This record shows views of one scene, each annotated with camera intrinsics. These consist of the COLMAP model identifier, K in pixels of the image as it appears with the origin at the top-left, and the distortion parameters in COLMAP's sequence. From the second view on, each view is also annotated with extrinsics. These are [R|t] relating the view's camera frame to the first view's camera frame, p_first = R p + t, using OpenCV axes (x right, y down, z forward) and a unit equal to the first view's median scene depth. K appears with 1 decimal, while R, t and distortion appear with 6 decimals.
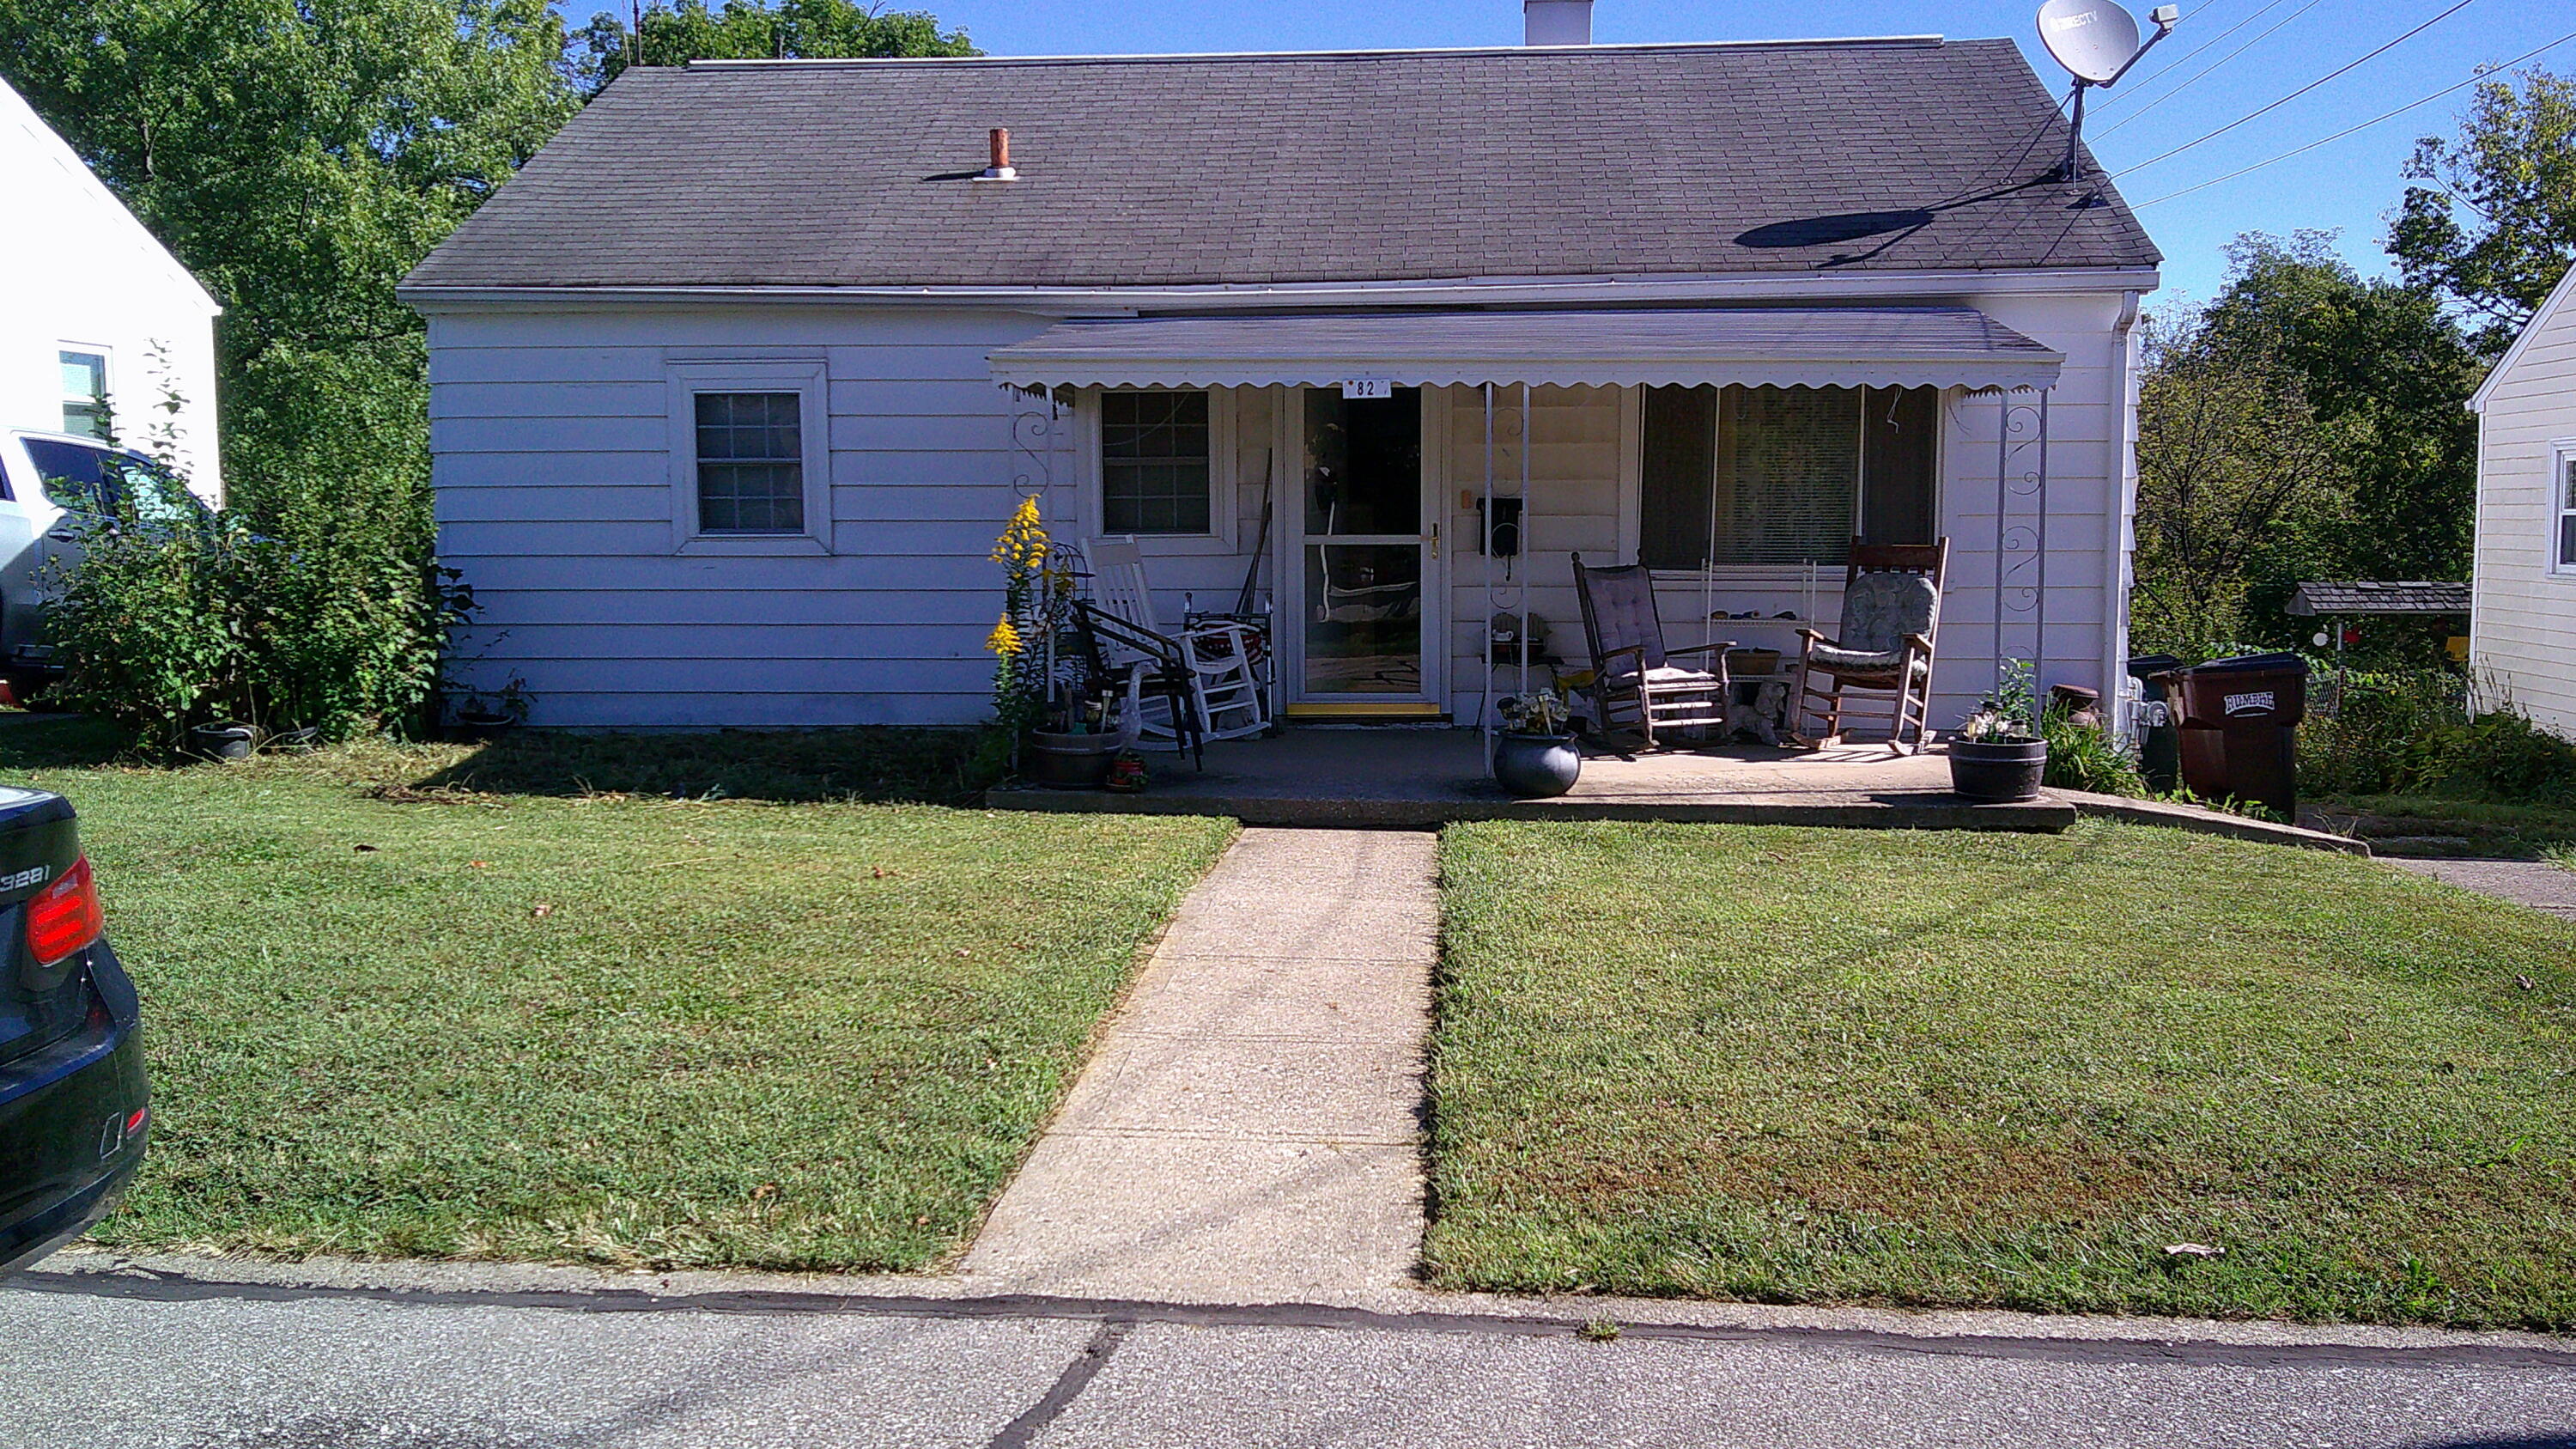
lens RADIAL K [[2280.1, 0, 1288.0], [0, 2280.1, 724.5], [0, 0, 1]] dist [0.143389, -0.006893]
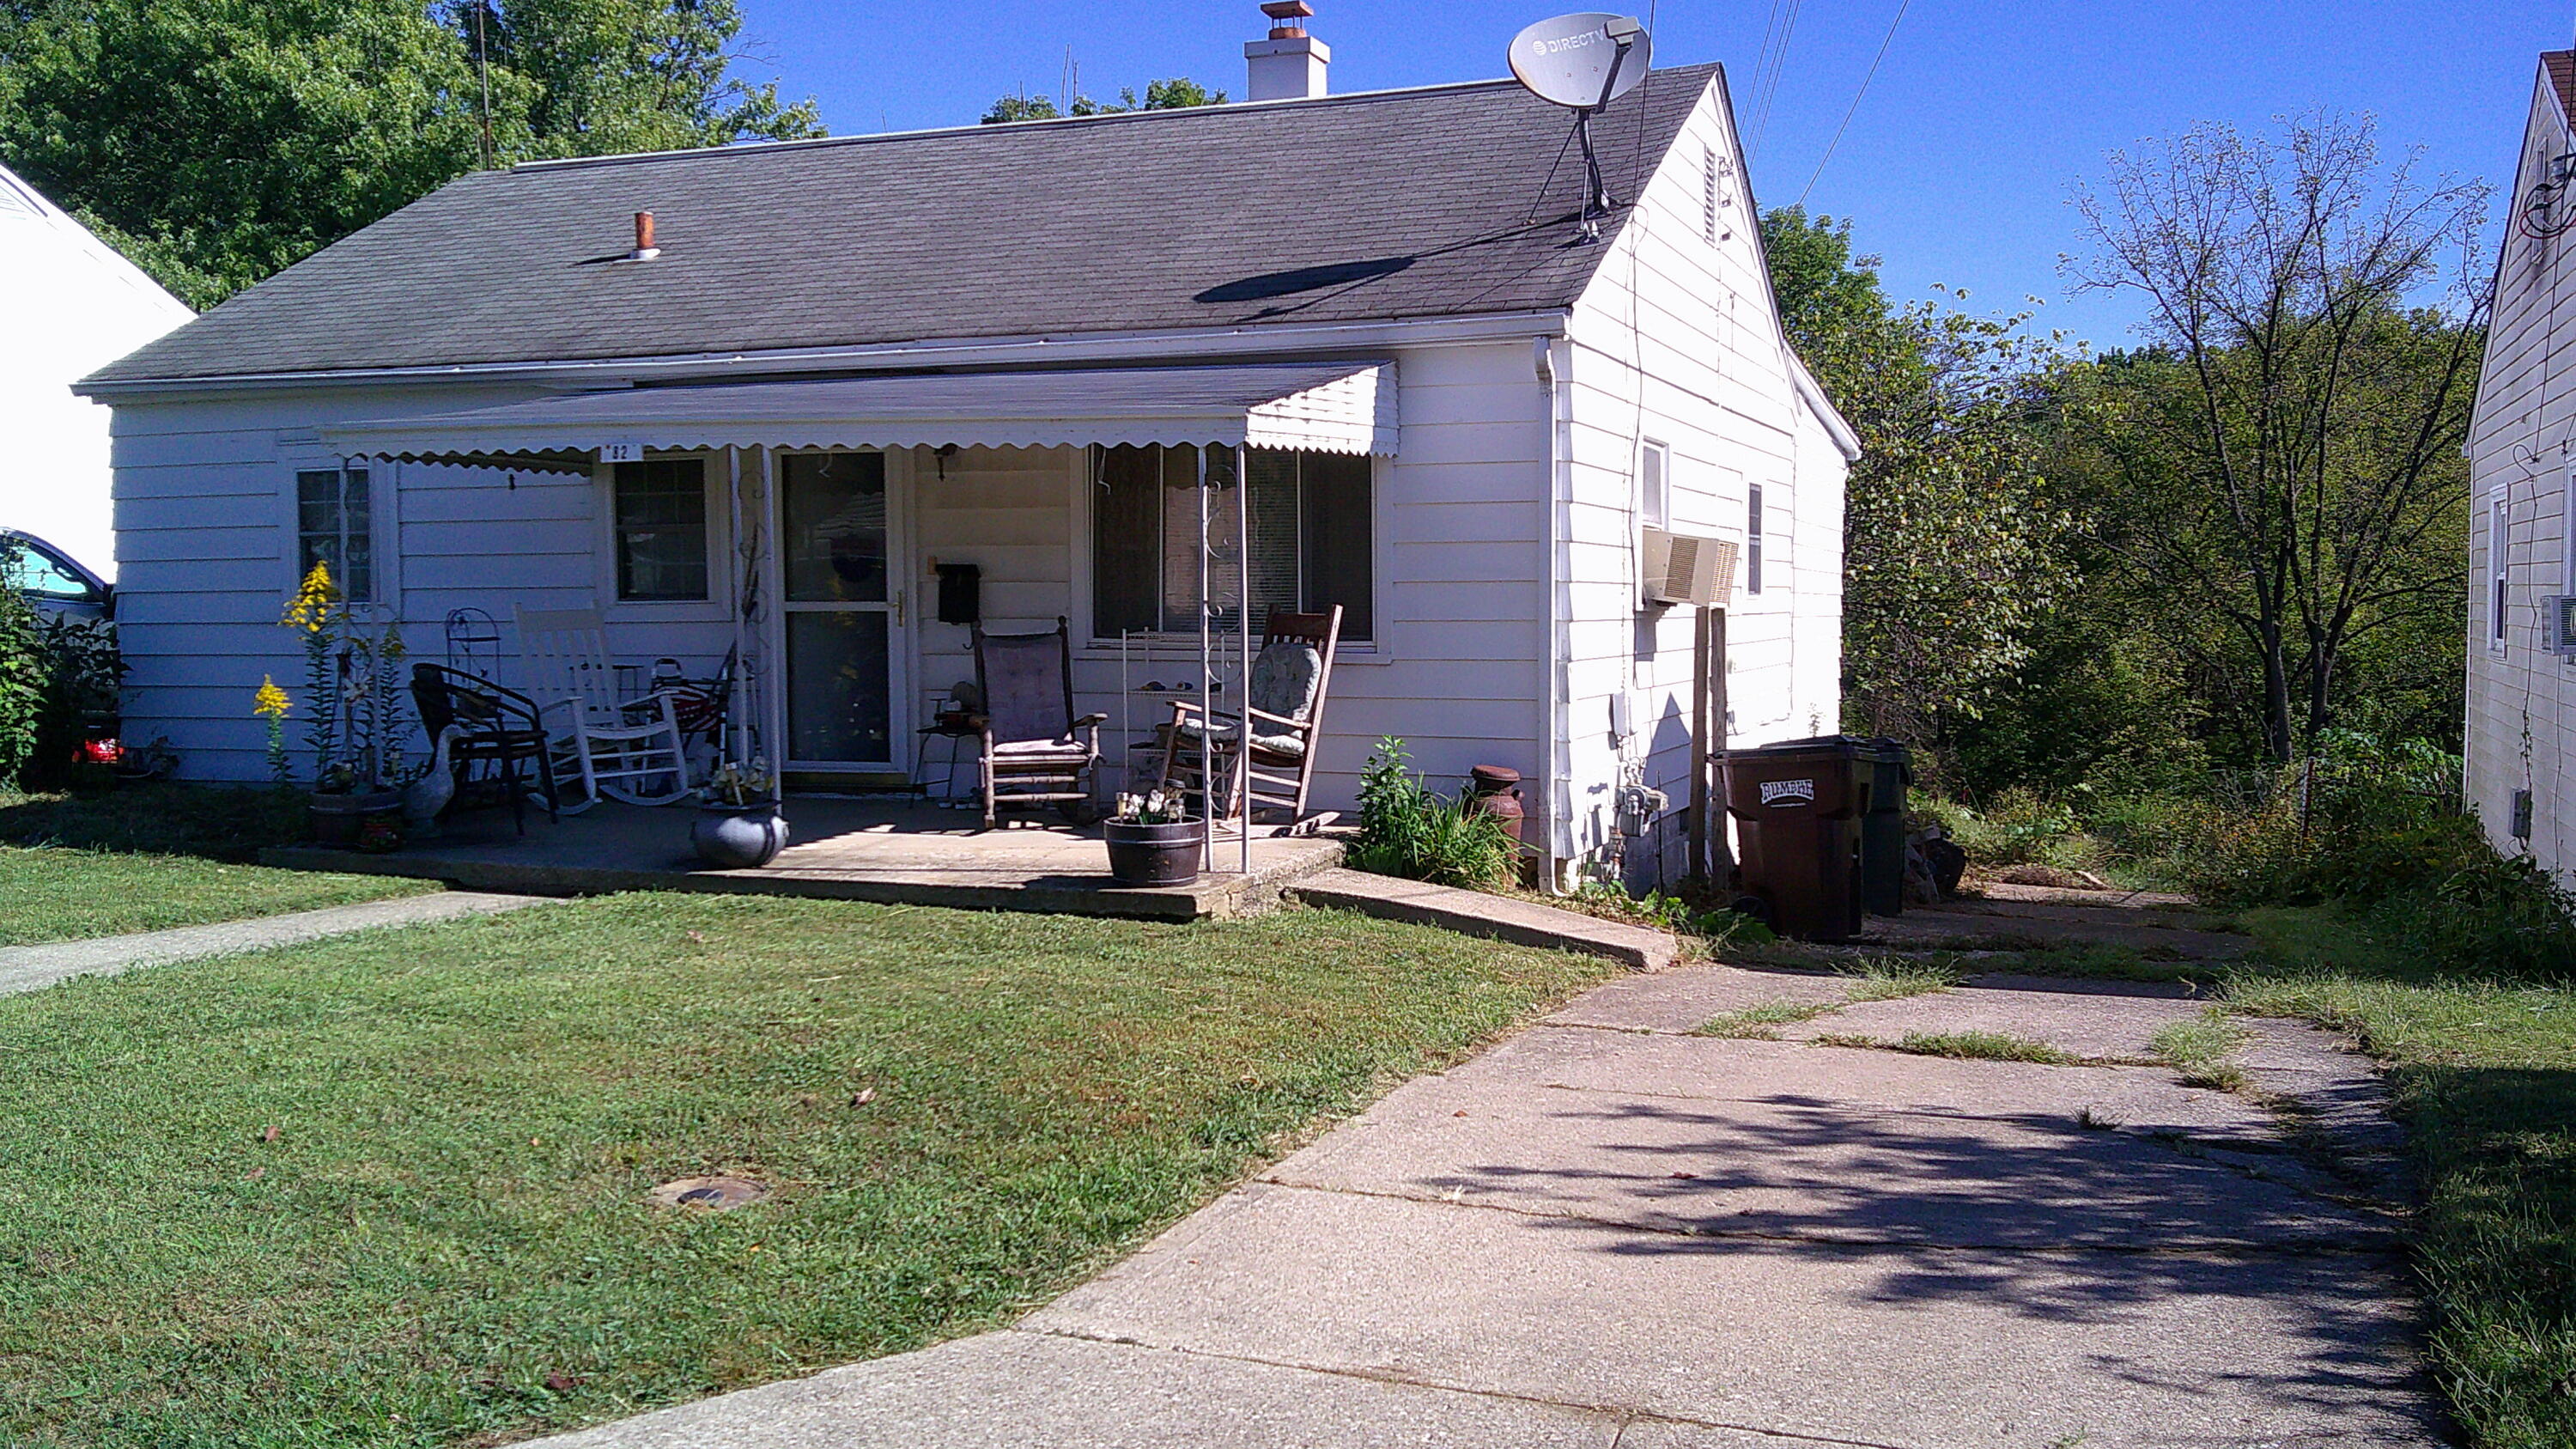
lens RADIAL K [[2280.1, 0, 1288.0], [0, 2280.1, 724.5], [0, 0, 1]] dist [0.143389, -0.006893]
pose [[0.954209, 0.013043, -0.298857, 0.519432], [-0.022199, 0.999382, -0.027263, -0.007029], [0.298317, 0.032649, 0.953908, 0.111064]]
